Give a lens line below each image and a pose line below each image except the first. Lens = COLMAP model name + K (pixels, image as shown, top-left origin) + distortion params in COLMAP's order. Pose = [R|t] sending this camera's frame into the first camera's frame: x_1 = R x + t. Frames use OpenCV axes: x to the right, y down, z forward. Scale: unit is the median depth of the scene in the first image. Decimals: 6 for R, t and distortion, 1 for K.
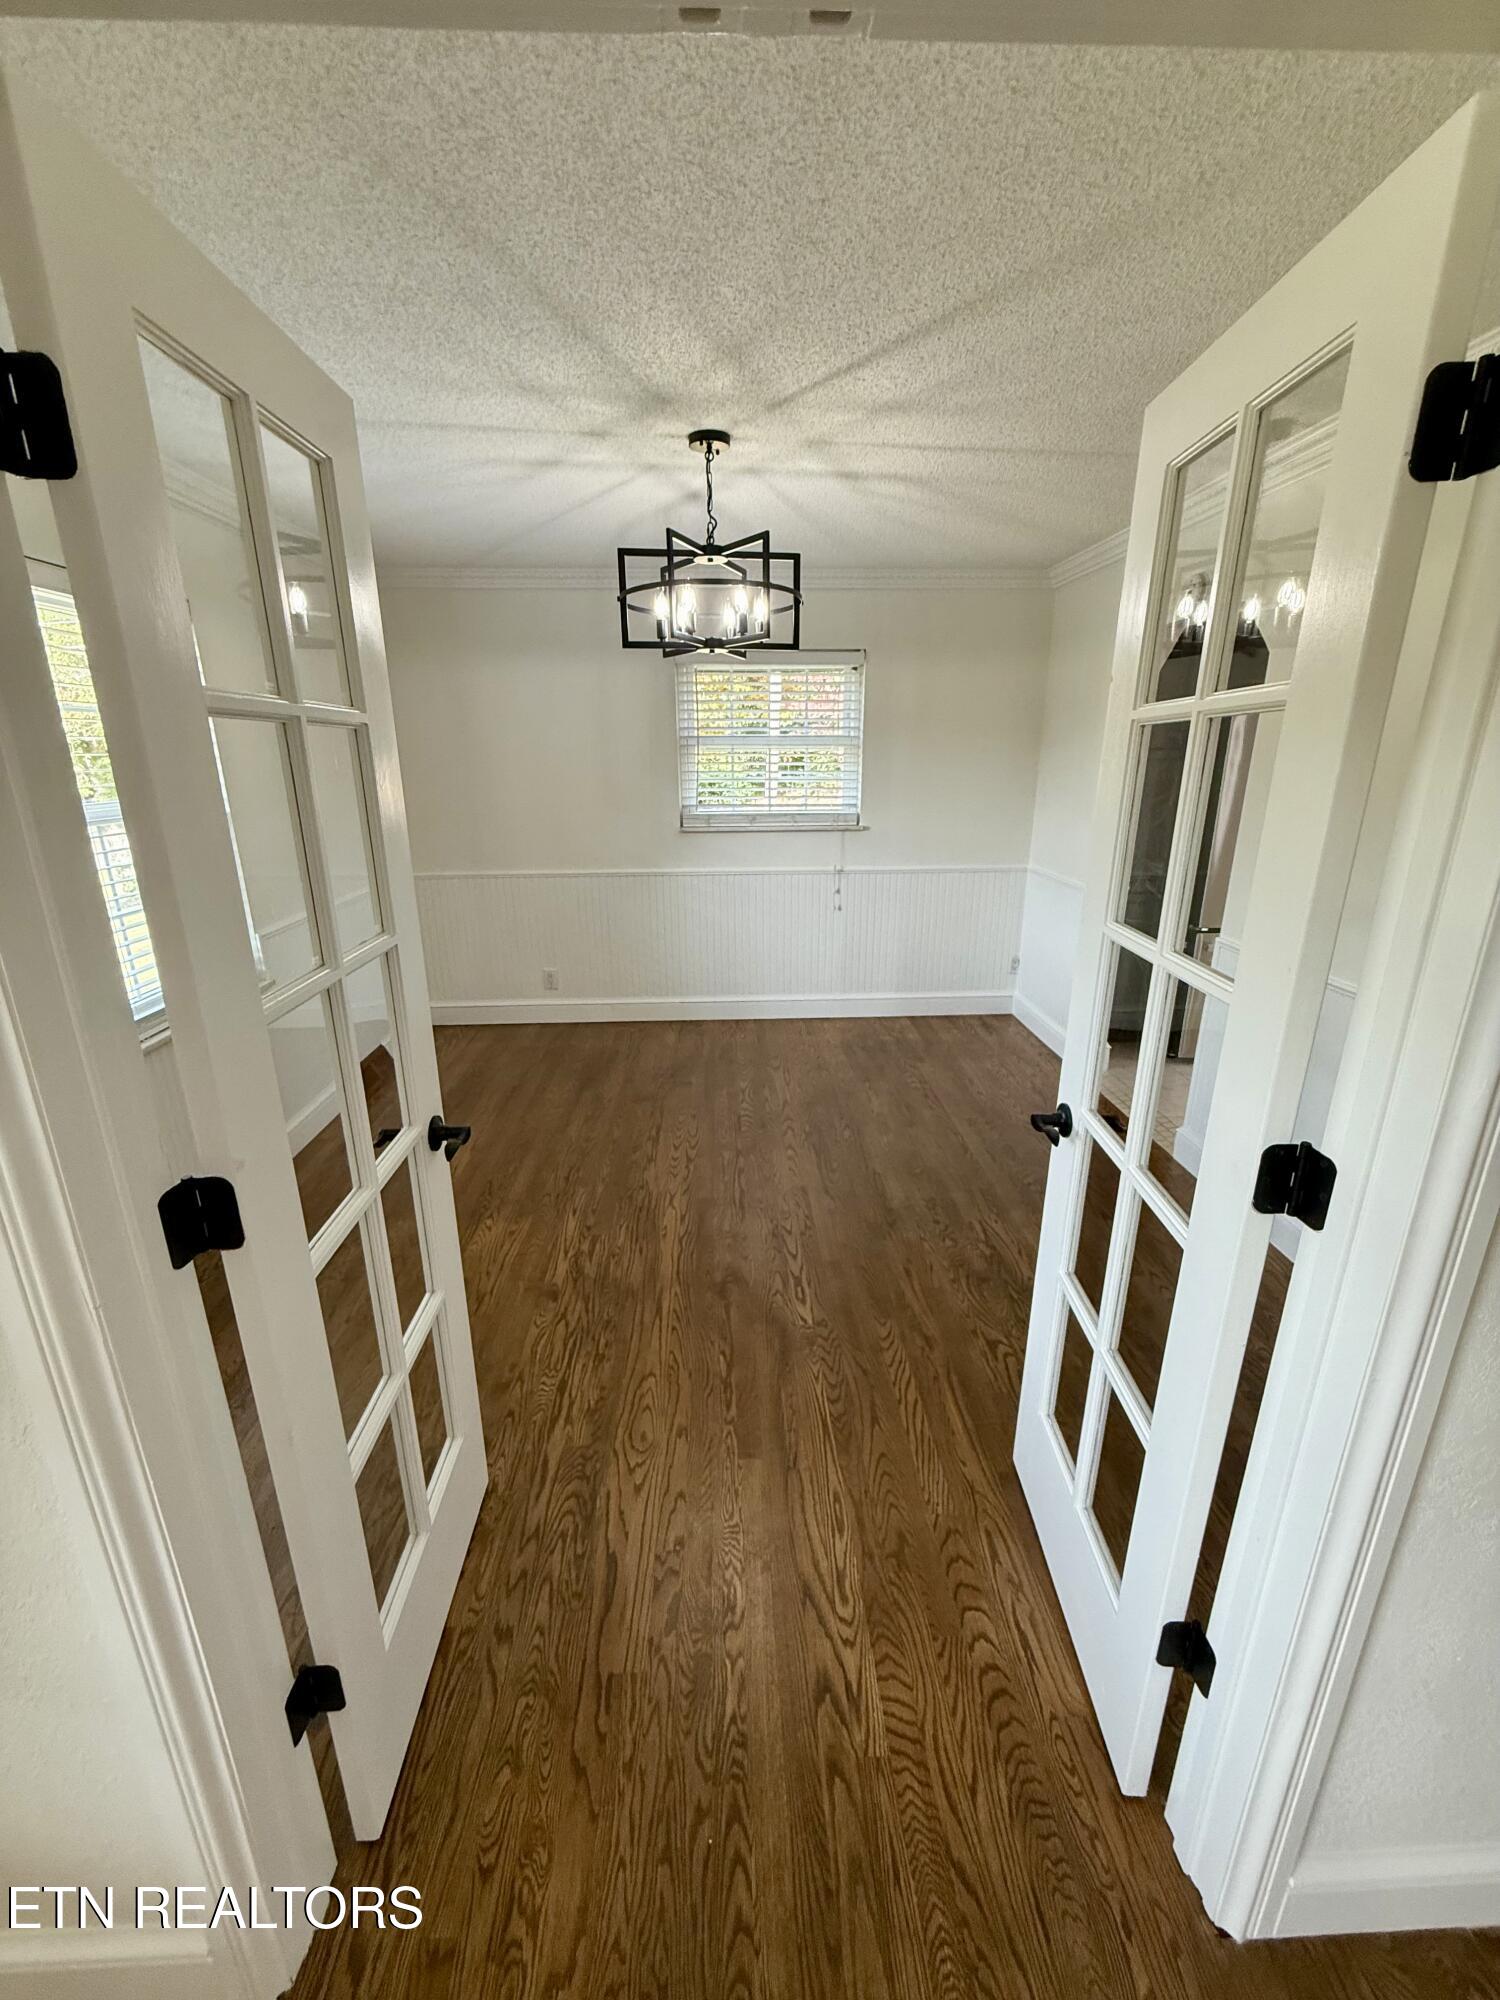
lens RADIAL K [[796.8, 0, 752.7], [0, 796.8, 994.6], [0, 0, 1]] dist [-0.000363, 0.000121]
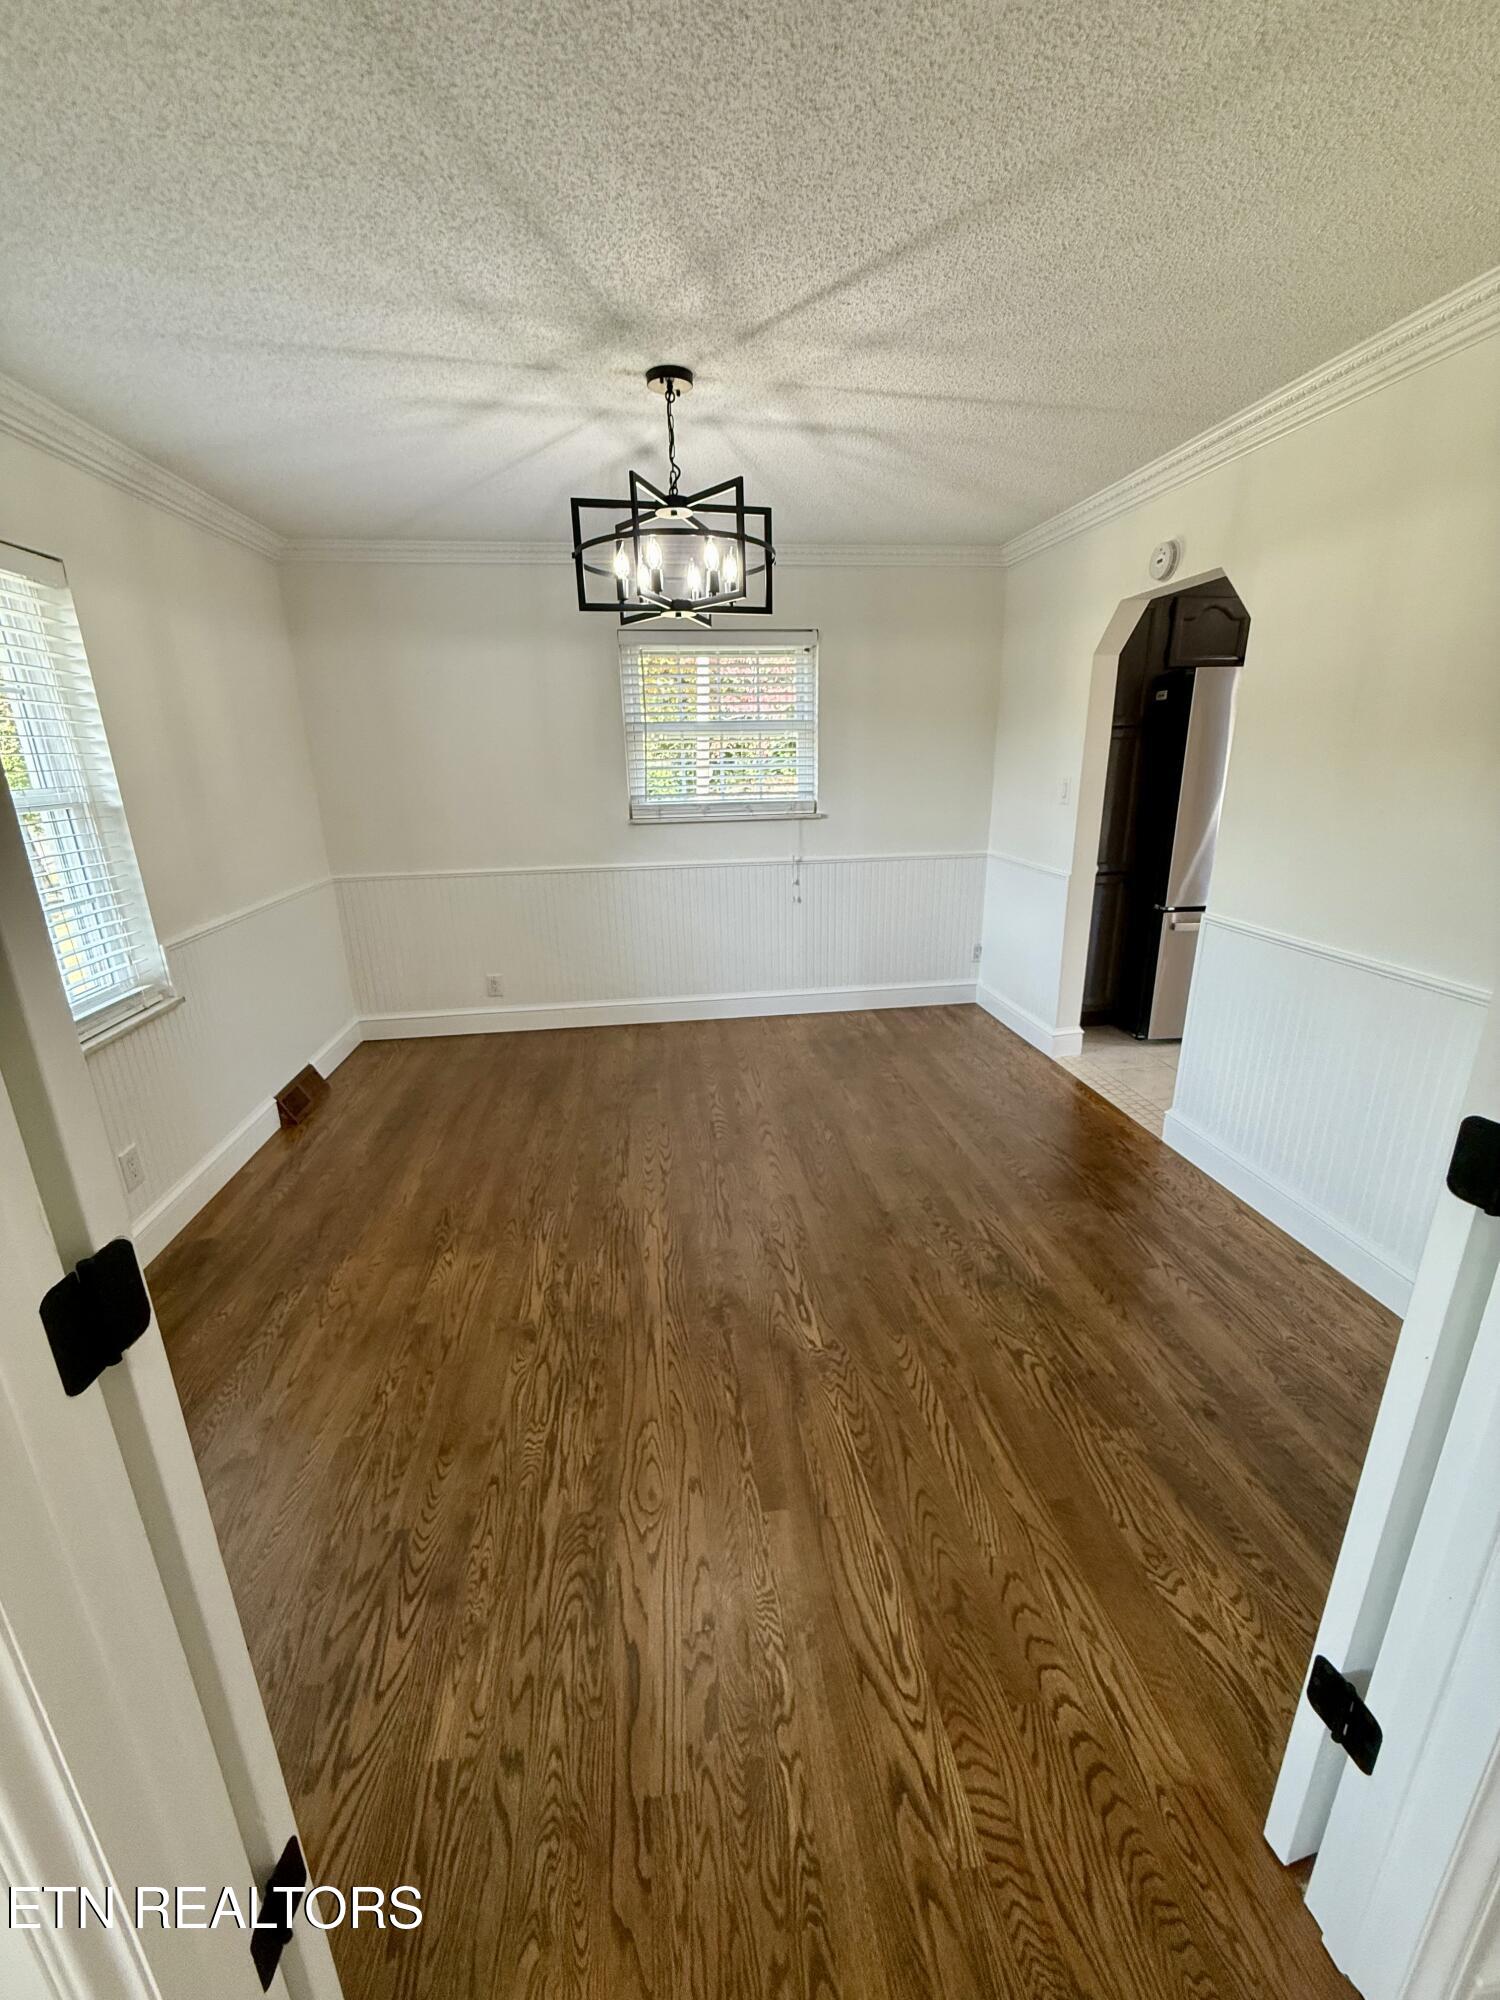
lens RADIAL K [[796.8, 0, 752.3], [0, 796.8, 994.2], [0, 0, 1]] dist [-0.000363, 0.000121]
pose [[0.995775, -0.039822, 0.082747, -0.071159], [0.039965, 0.999201, -0.000076, 0.006899], [-0.082678, 0.003383, 0.996571, 0.104125]]
